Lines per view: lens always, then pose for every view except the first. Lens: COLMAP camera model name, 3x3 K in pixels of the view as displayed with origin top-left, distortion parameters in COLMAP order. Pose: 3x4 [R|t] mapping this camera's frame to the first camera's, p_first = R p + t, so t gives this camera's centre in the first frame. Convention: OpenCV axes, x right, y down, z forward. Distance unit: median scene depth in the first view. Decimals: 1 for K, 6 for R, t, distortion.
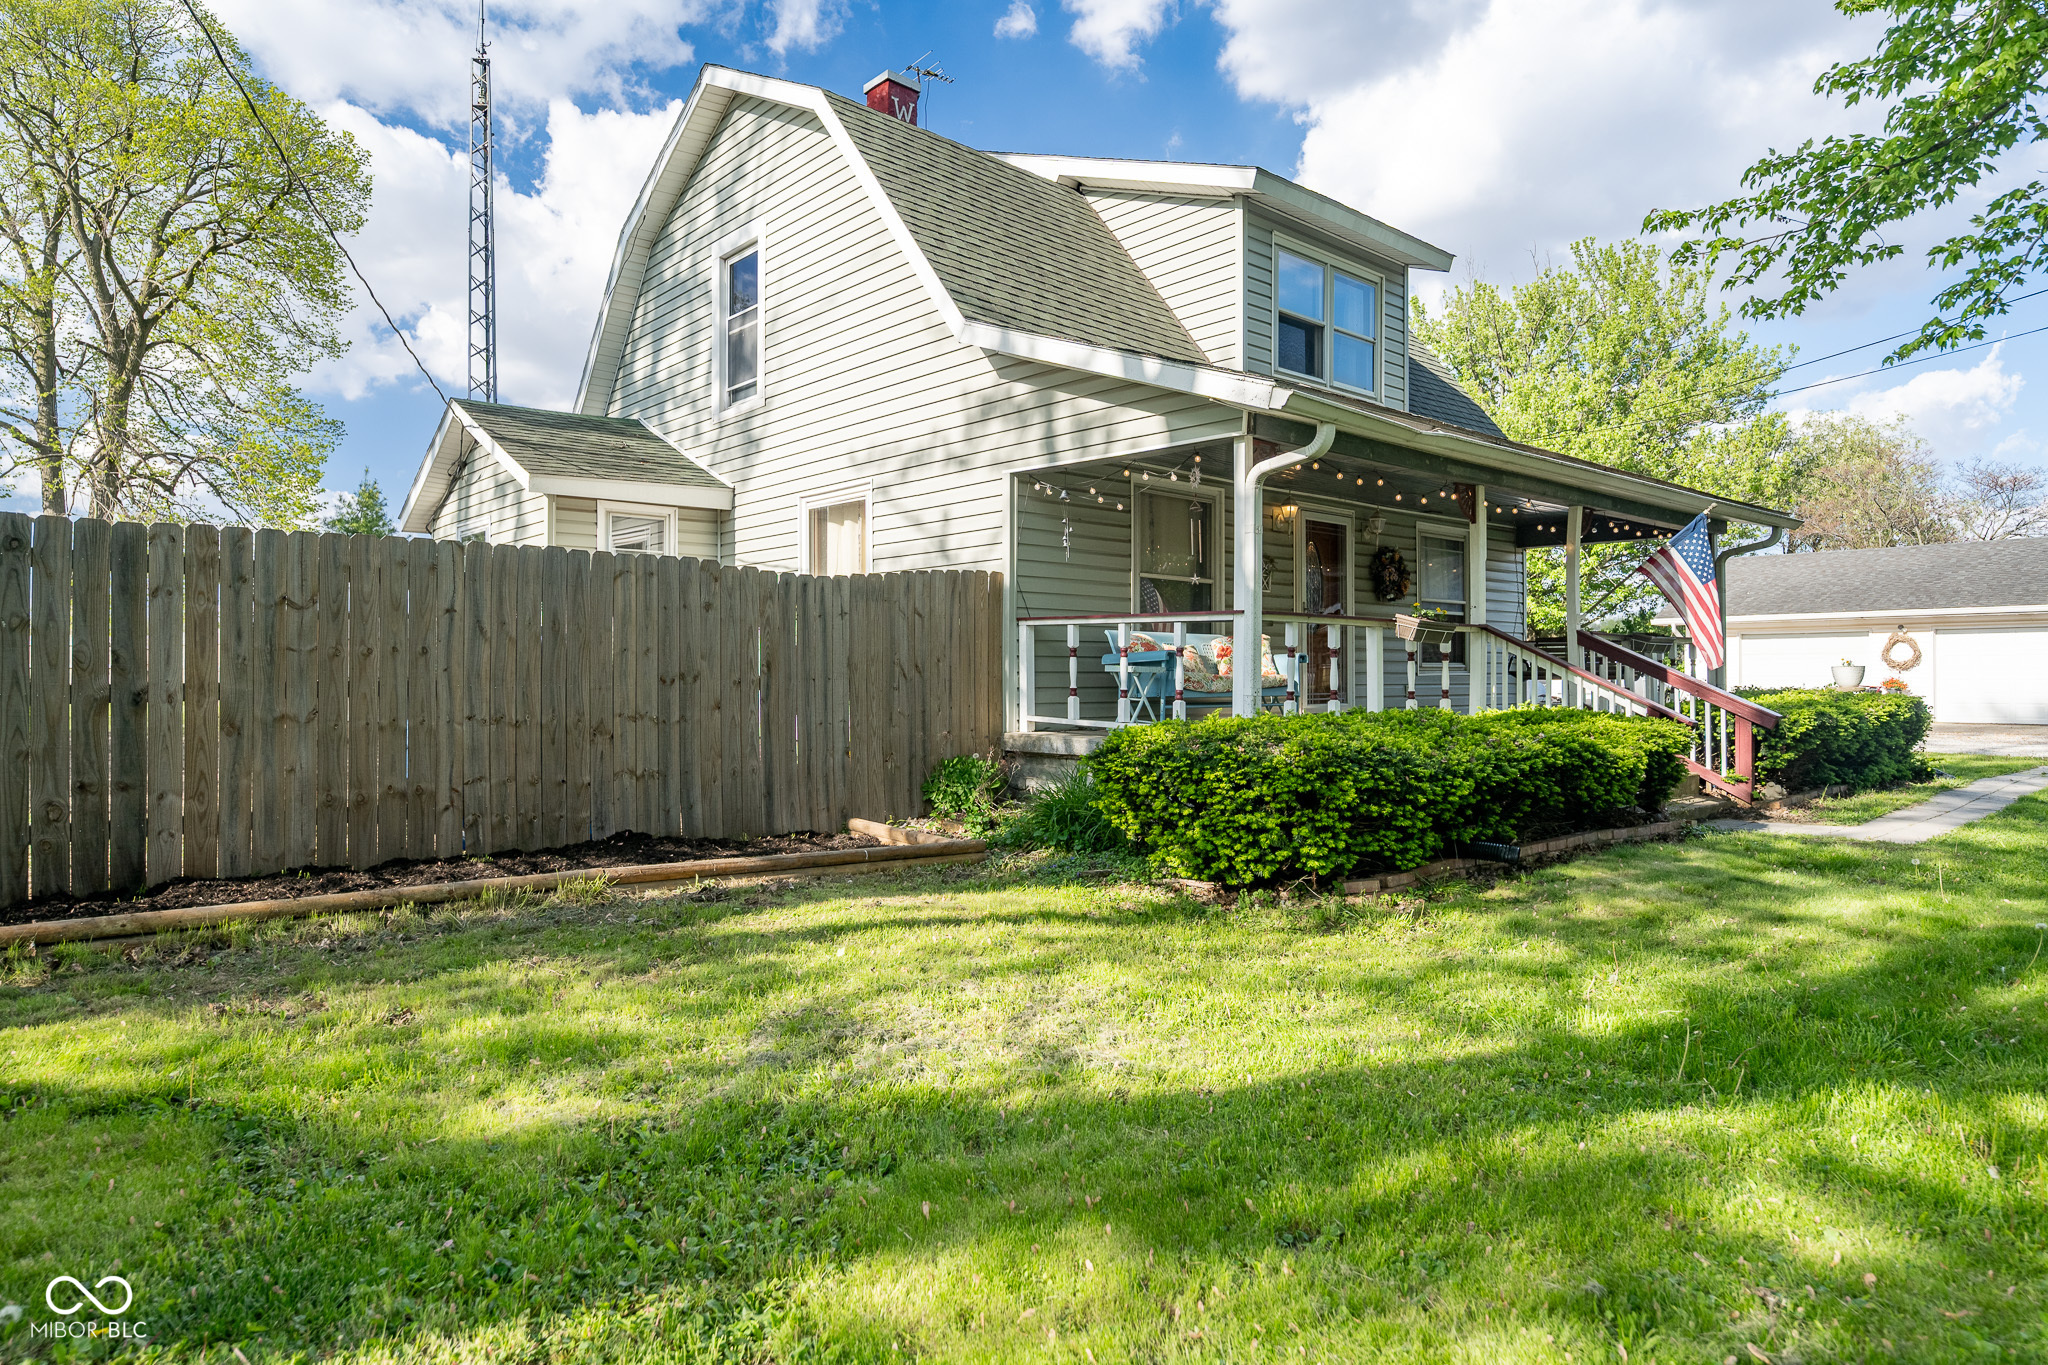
lens RADIAL K [[1228.2, 0, 1024.0], [0, 1228.2, 682.5], [0, 0, 1]] dist [0.039790, 0.000117]
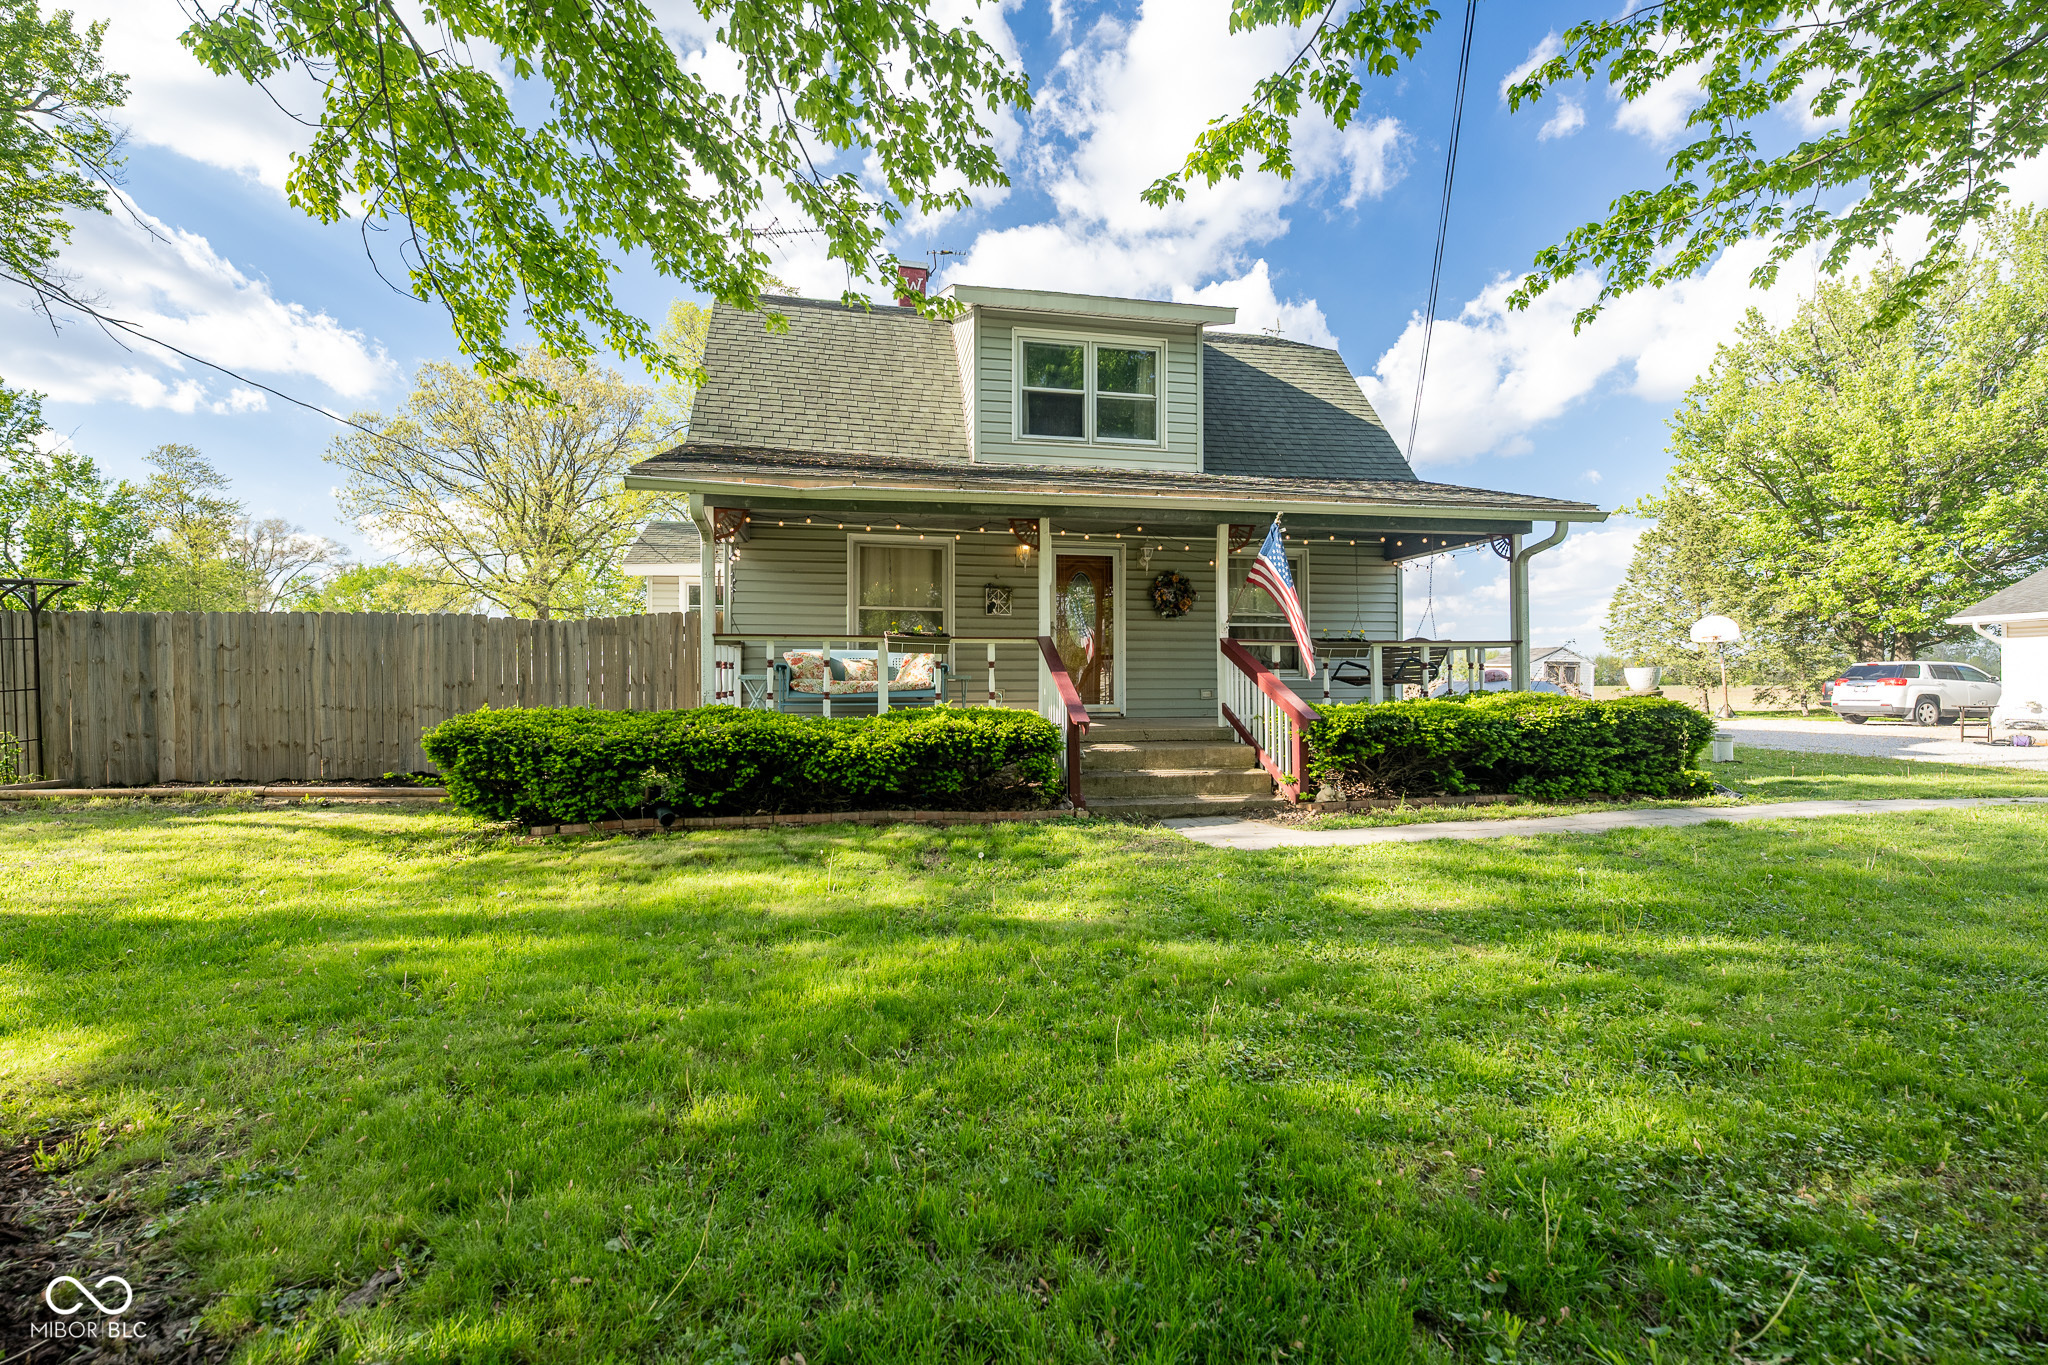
lens RADIAL K [[876.8, 0, 1024.0], [0, 876.8, 682.5], [0, 0, 1]] dist [0.001690, 0.000349]
pose [[0.856318, -0.006762, -0.516405, 1.159928], [0.001873, 0.999948, -0.009989, 0.008688], [0.516446, 0.007586, 0.856286, 0.414368]]
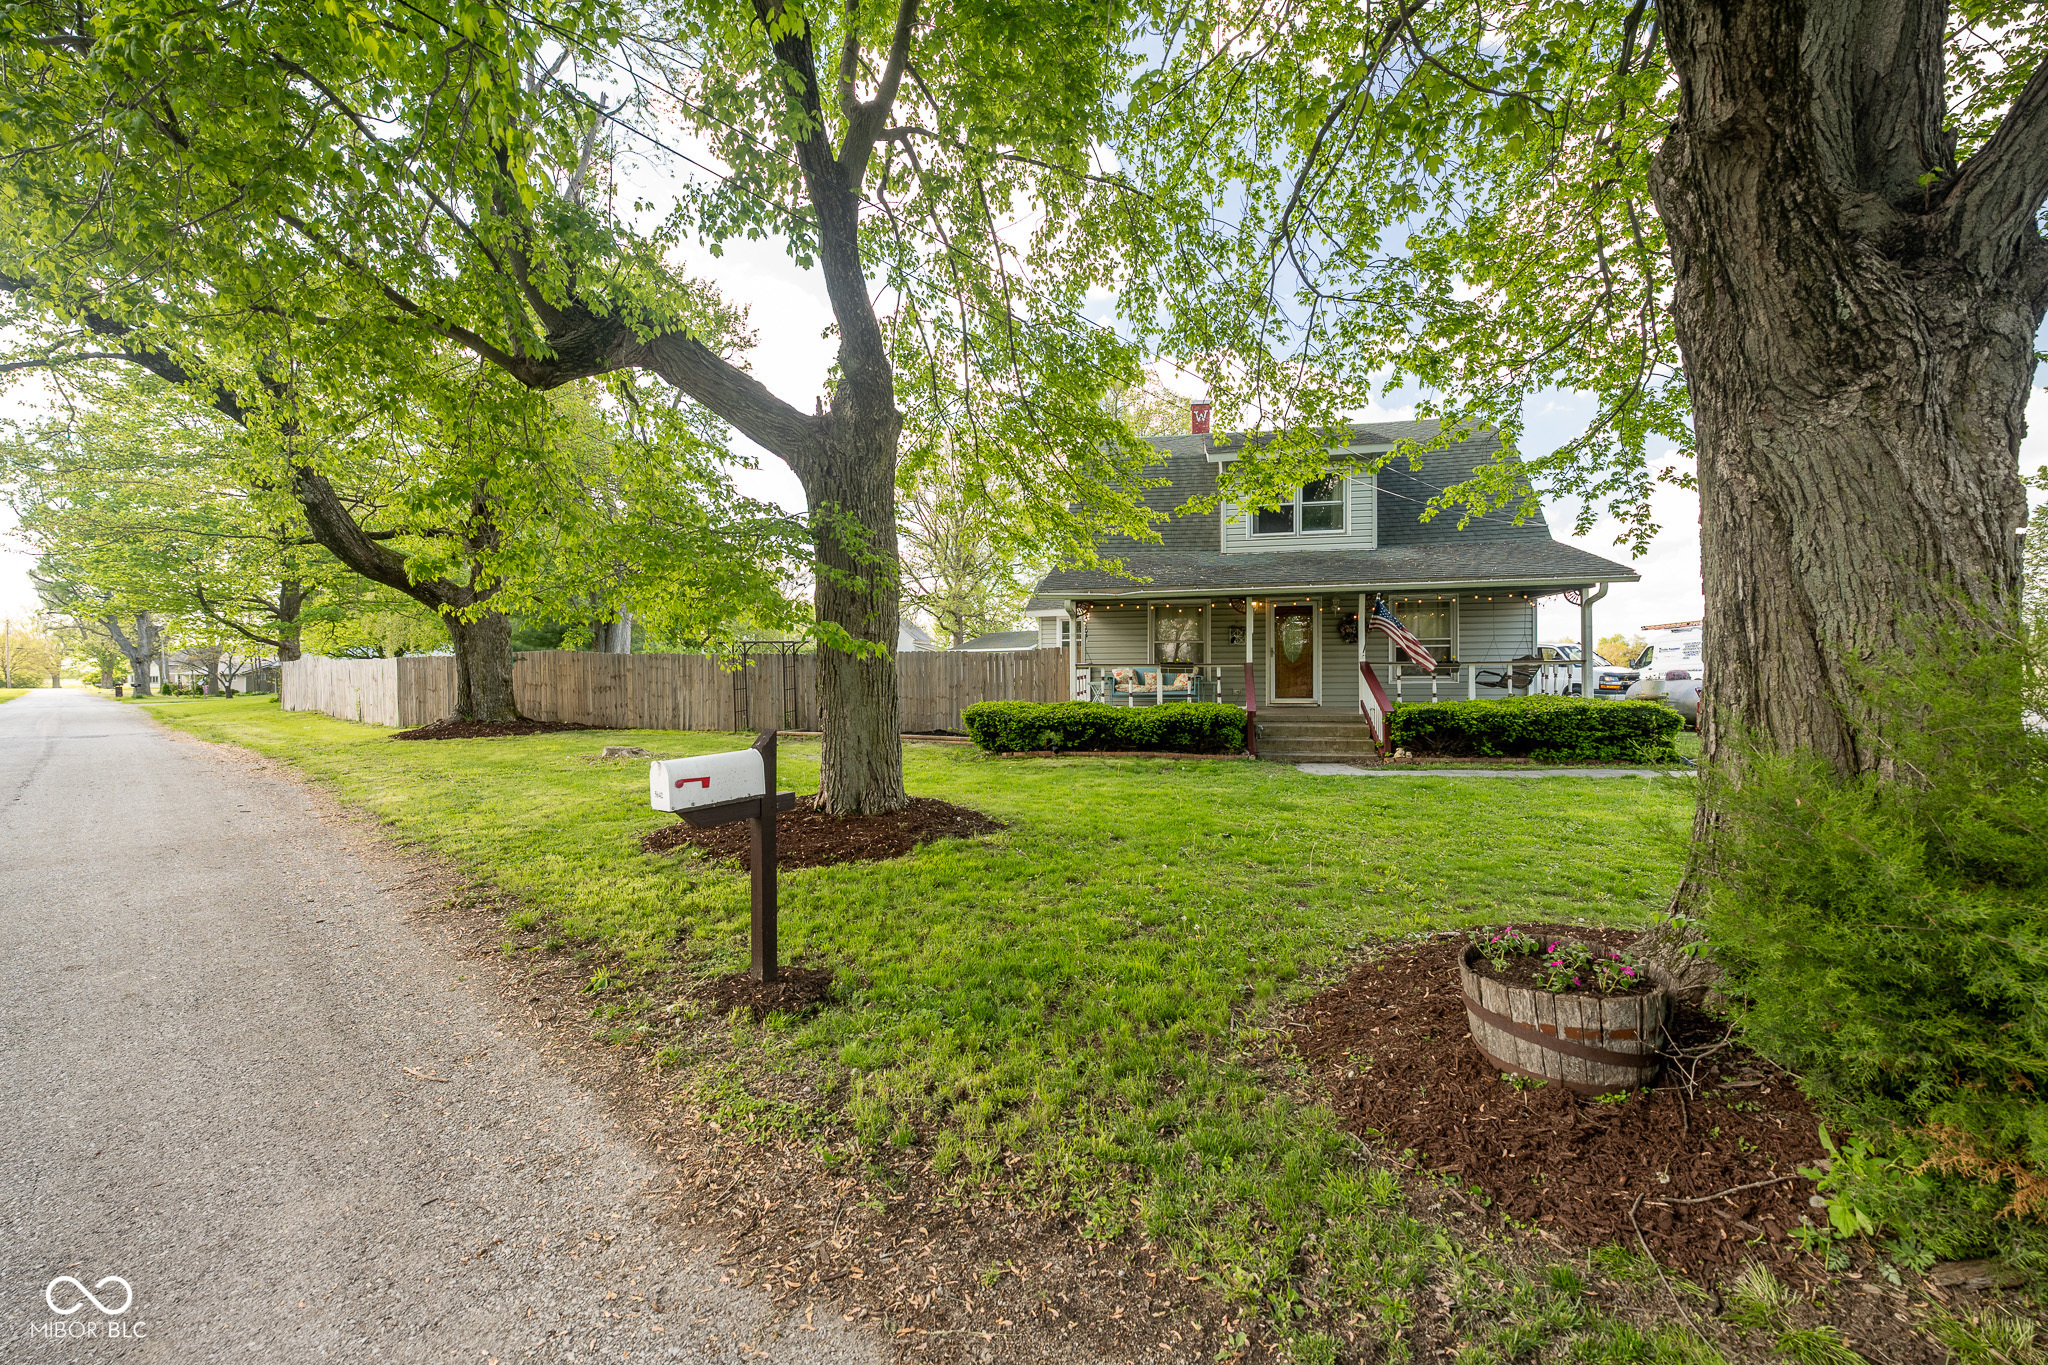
lens RADIAL K [[806.2, 0, 1024.0], [0, 806.2, 682.5], [0, 0, 1]] dist [-0.000207, 0.000047]
pose [[0.580761, 0.006821, -0.814046, 1.847219], [0.005852, 0.999904, 0.012553, -0.044318], [0.814053, -0.012054, 0.580665, -0.139468]]
